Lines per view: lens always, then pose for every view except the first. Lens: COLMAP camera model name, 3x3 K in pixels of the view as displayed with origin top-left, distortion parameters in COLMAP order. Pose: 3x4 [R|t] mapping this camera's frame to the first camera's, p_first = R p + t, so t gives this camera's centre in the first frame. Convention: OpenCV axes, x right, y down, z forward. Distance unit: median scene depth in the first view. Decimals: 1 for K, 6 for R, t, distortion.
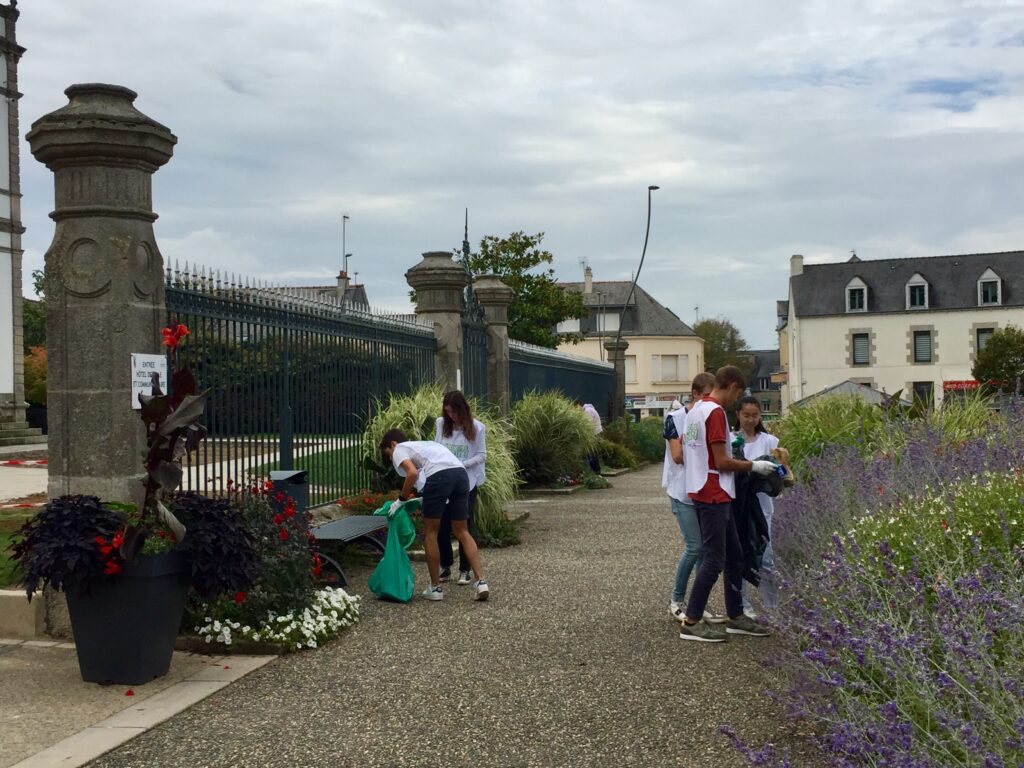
lens RADIAL K [[1379.5, 0, 519.9], [0, 1379.5, 353.9], [0, 0, 1]] dist [0.041377, -0.011575]
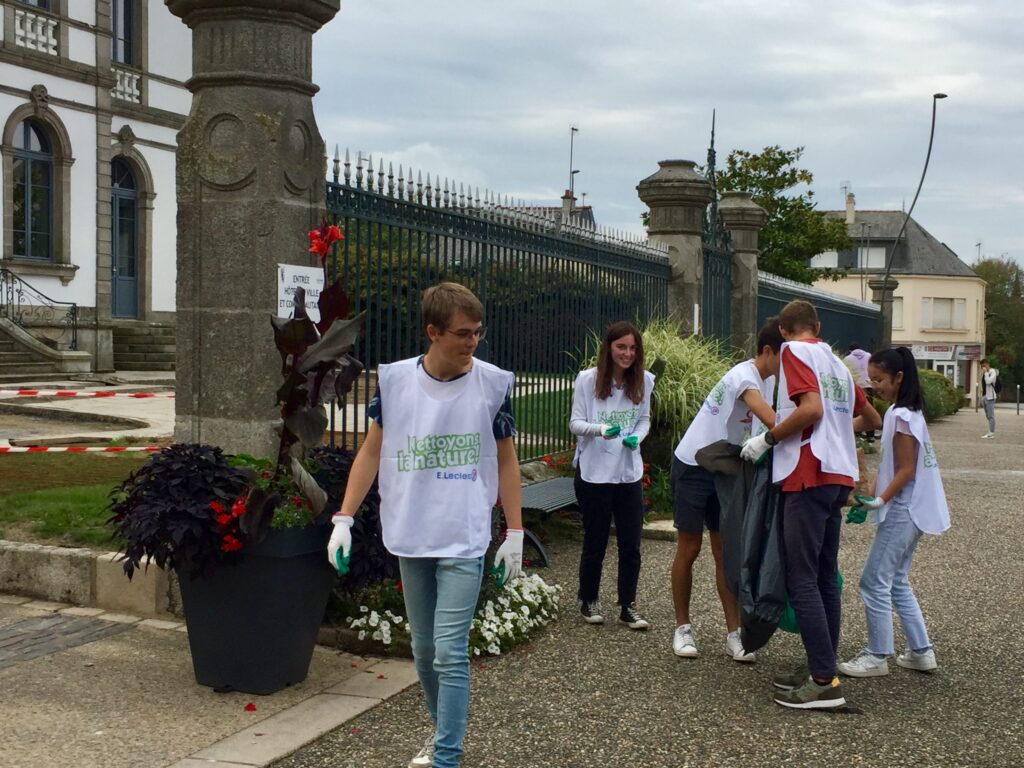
lens RADIAL K [[1379.5, 0, 519.9], [0, 1379.5, 353.9], [0, 0, 1]] dist [0.041377, -0.011575]
pose [[0.985188, 0.042805, -0.166048, -0.015257], [-0.035311, 0.998232, 0.047823, 0.008050], [0.167802, -0.041251, 0.984957, 0.248479]]
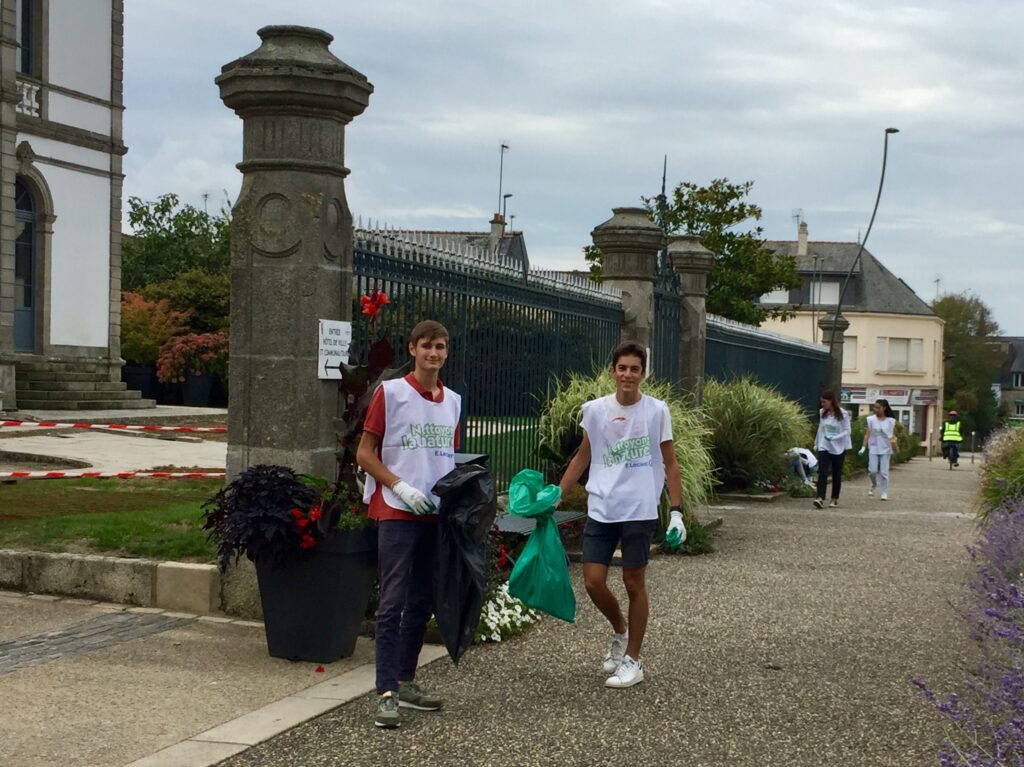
lens RADIAL K [[1954.7, 0, 613.4], [0, 1954.7, 472.2], [0, 0, 1]] dist [0.021255, 0.011377]
pose [[0.998032, 0.052094, -0.034915, -0.029604], [-0.049094, 0.995433, 0.081871, -0.015047], [0.039020, -0.079996, 0.996031, -0.311396]]
